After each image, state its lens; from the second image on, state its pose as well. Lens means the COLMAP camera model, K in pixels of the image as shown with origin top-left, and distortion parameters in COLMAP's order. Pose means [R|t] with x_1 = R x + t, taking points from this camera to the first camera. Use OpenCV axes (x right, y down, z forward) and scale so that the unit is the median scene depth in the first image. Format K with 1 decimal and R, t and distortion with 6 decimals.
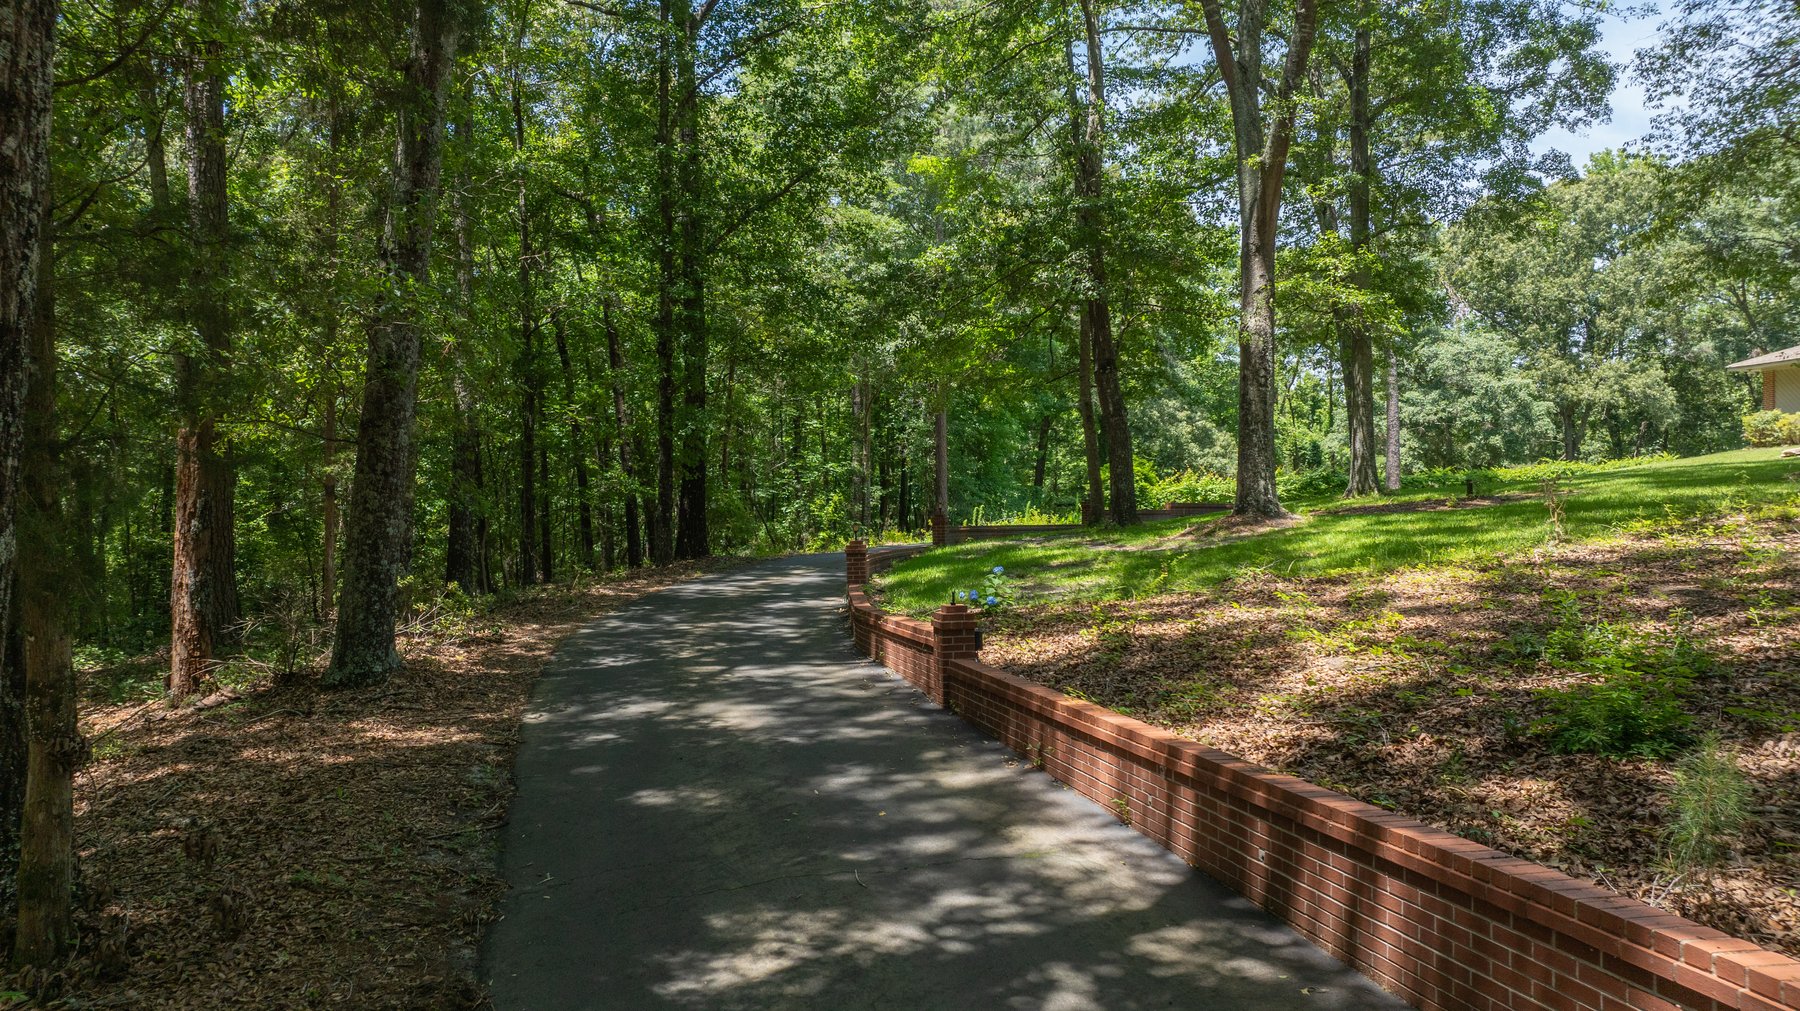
lens RADIAL K [[1273.0, 0, 896.5], [0, 1273.0, 504.9], [0, 0, 1]] dist [-0.040119, 0.036349]
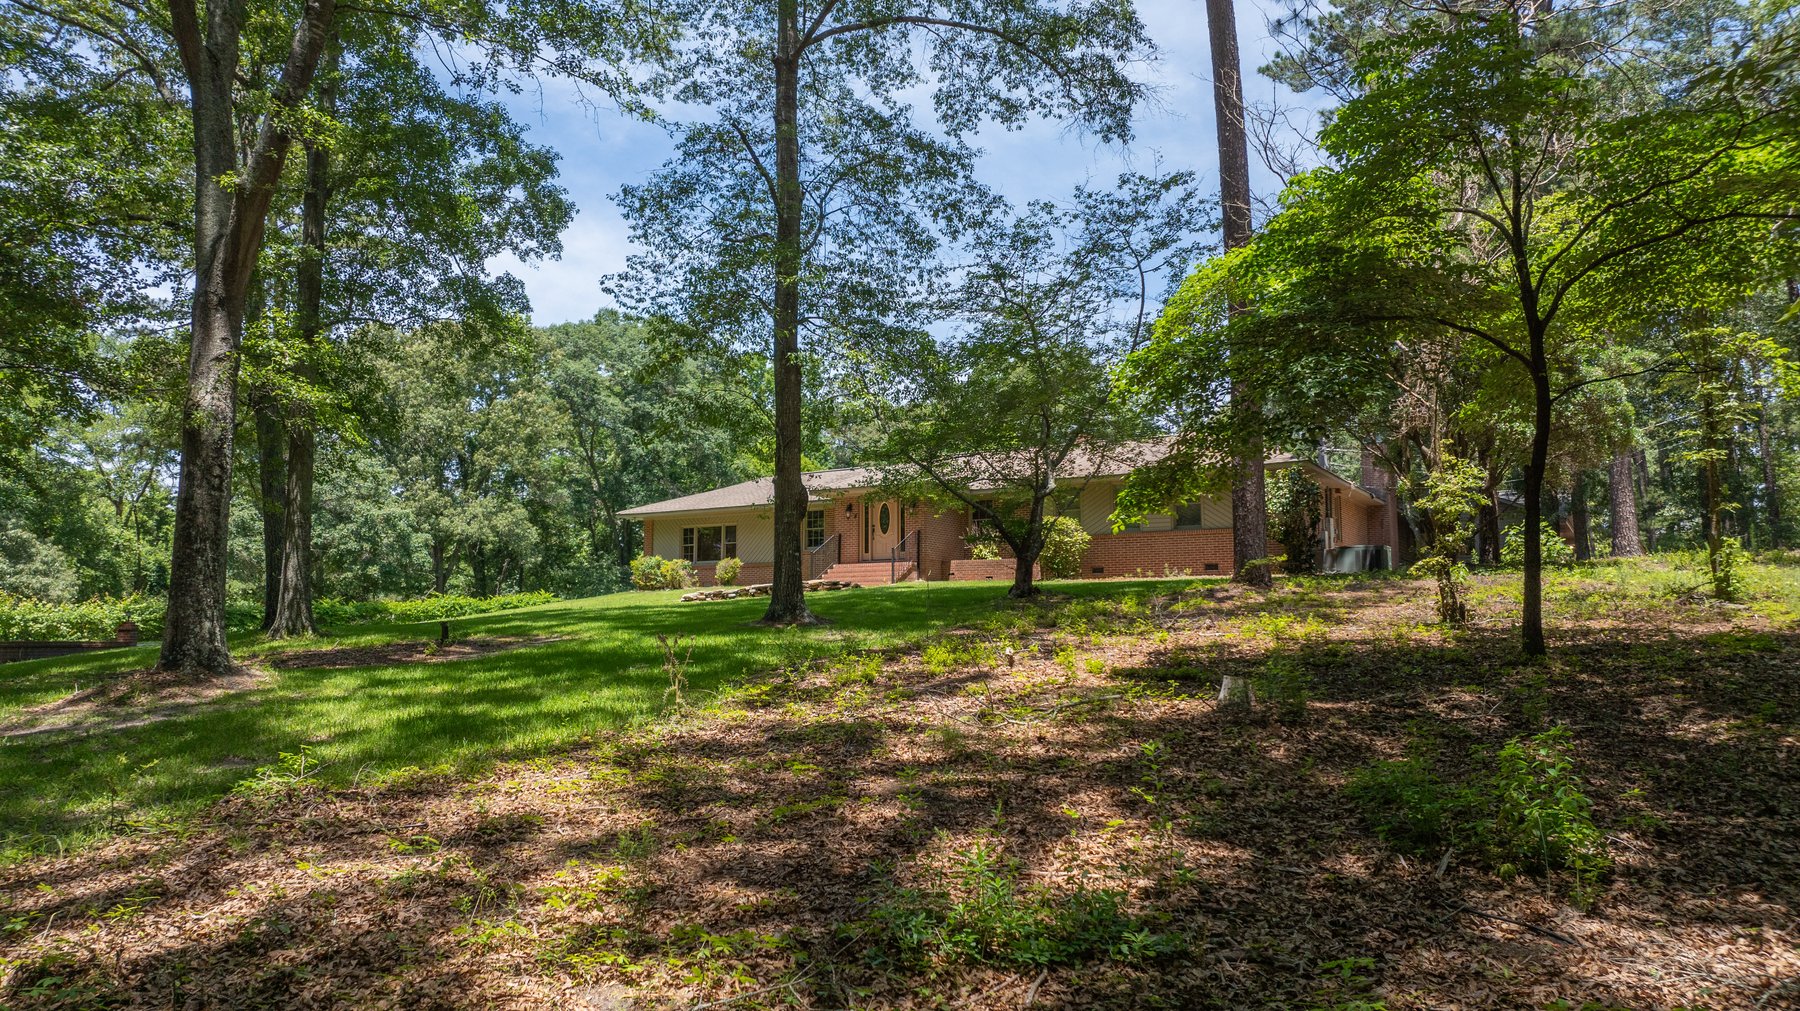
lens RADIAL K [[1273.0, 0, 896.5], [0, 1273.0, 504.9], [0, 0, 1]] dist [-0.040119, 0.036349]
pose [[0.650907, 0.083726, 0.754527, 0.000473], [-0.007863, 0.994590, -0.103581, -0.008992], [-0.759117, 0.061489, 0.648044, 0.157293]]
